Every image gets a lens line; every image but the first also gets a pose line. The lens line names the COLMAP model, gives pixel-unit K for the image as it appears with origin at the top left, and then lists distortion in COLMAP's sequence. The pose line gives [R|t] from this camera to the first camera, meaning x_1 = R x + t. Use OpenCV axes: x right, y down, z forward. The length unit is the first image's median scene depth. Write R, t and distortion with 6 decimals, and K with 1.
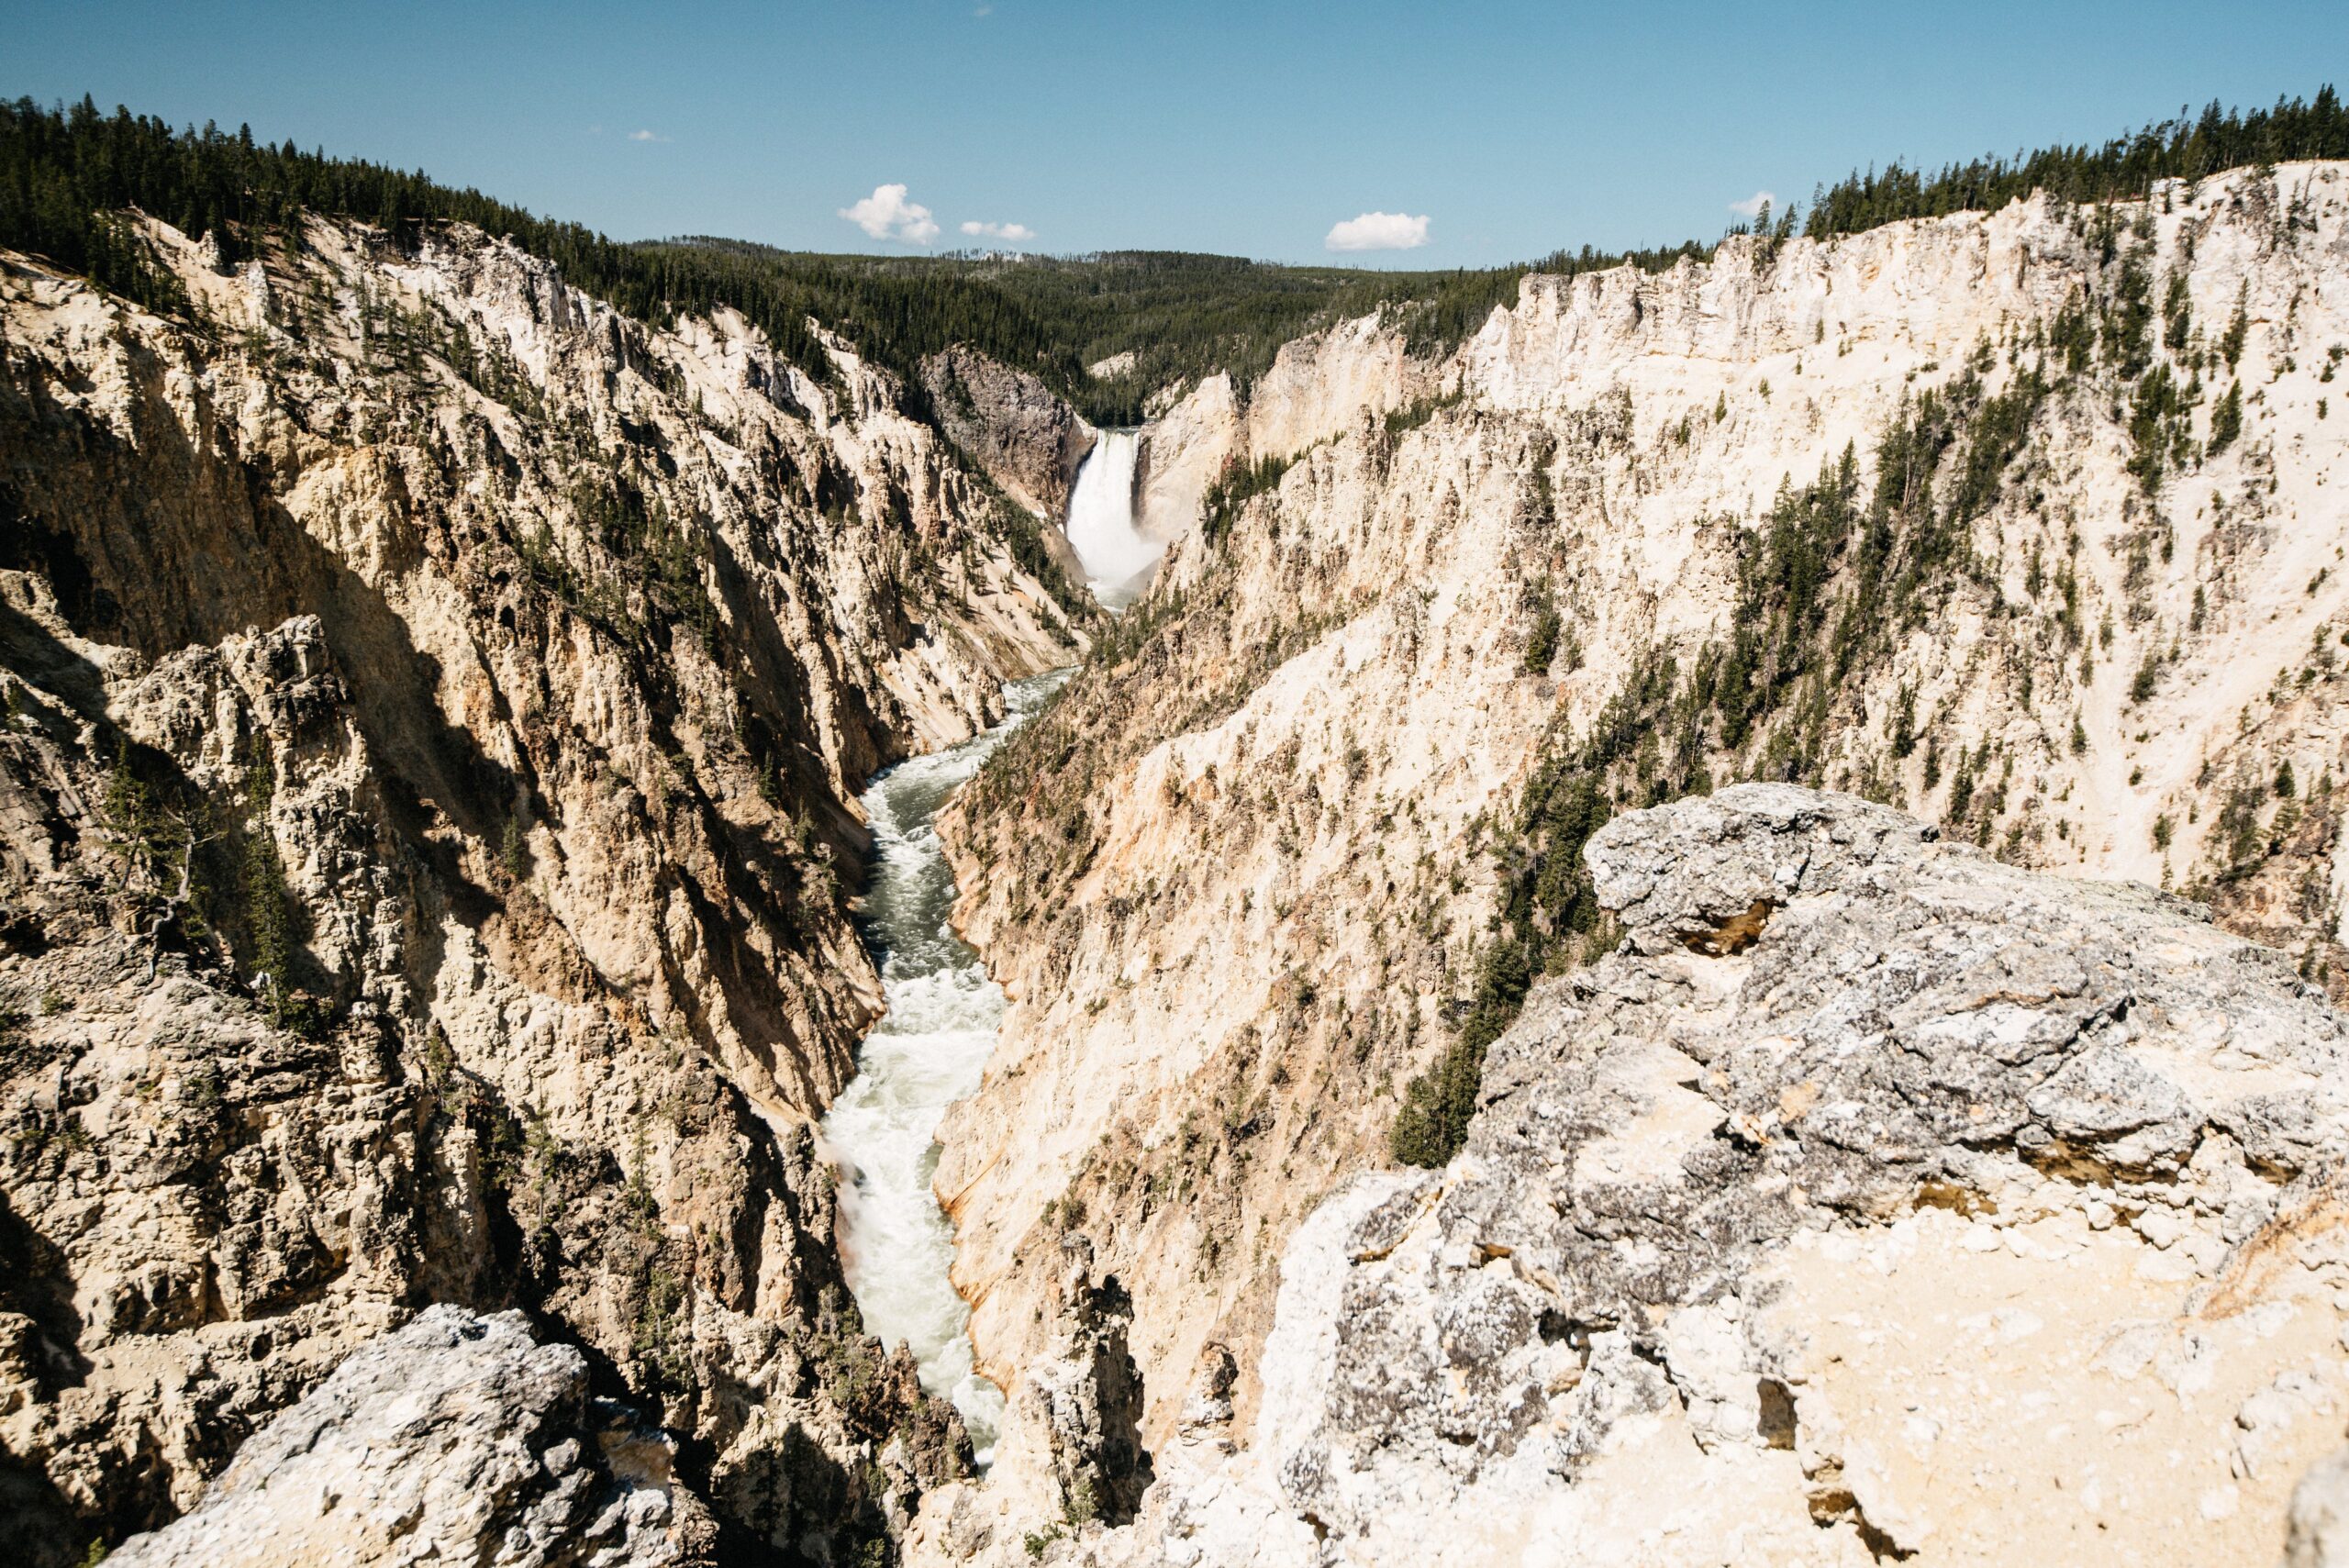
lens RADIAL K [[2030.2, 0, 1174.0], [0, 2030.2, 784.8], [0, 0, 1]] dist [0.000934, 0.000159]
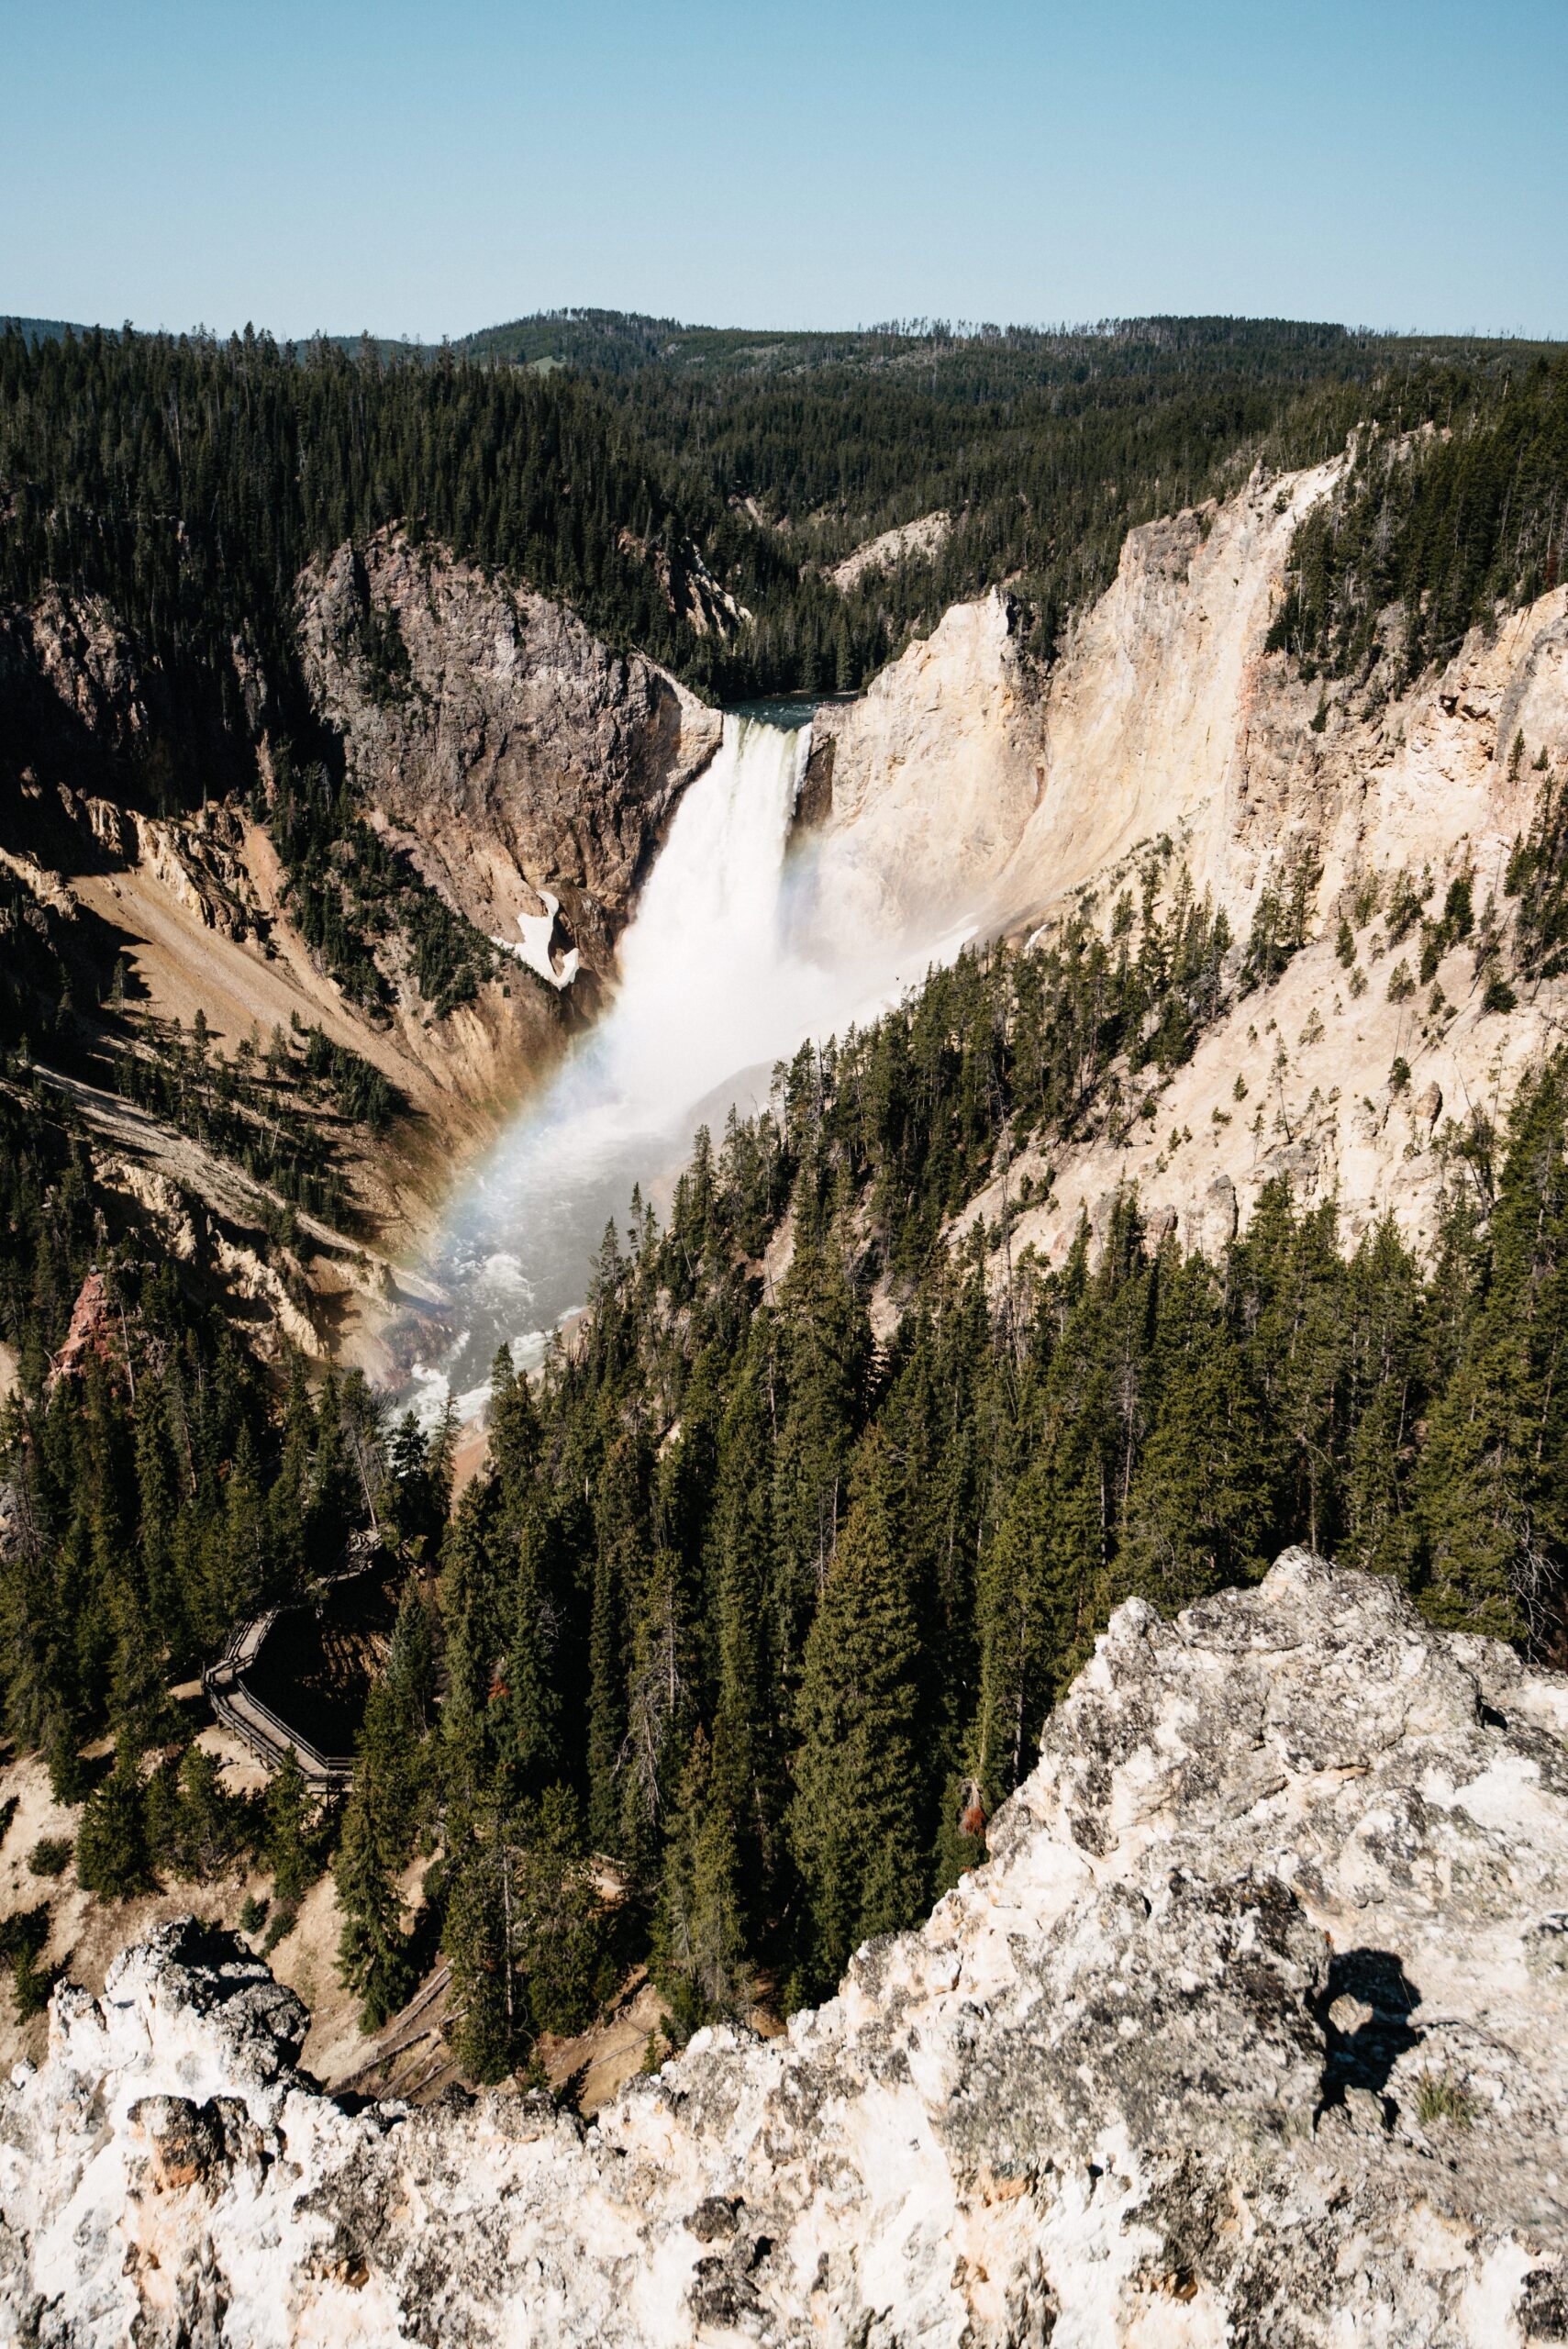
lens RADIAL K [[2182.1, 0, 784.0], [0, 2182.1, 1171.8], [0, 0, 1]] dist [0.077390, 0.000000]
pose [[0.973506, 0.072604, -0.216828, 0.090779], [-0.048743, 0.992348, 0.113440, -0.130550], [0.223405, -0.099866, 0.969596, 0.518382]]
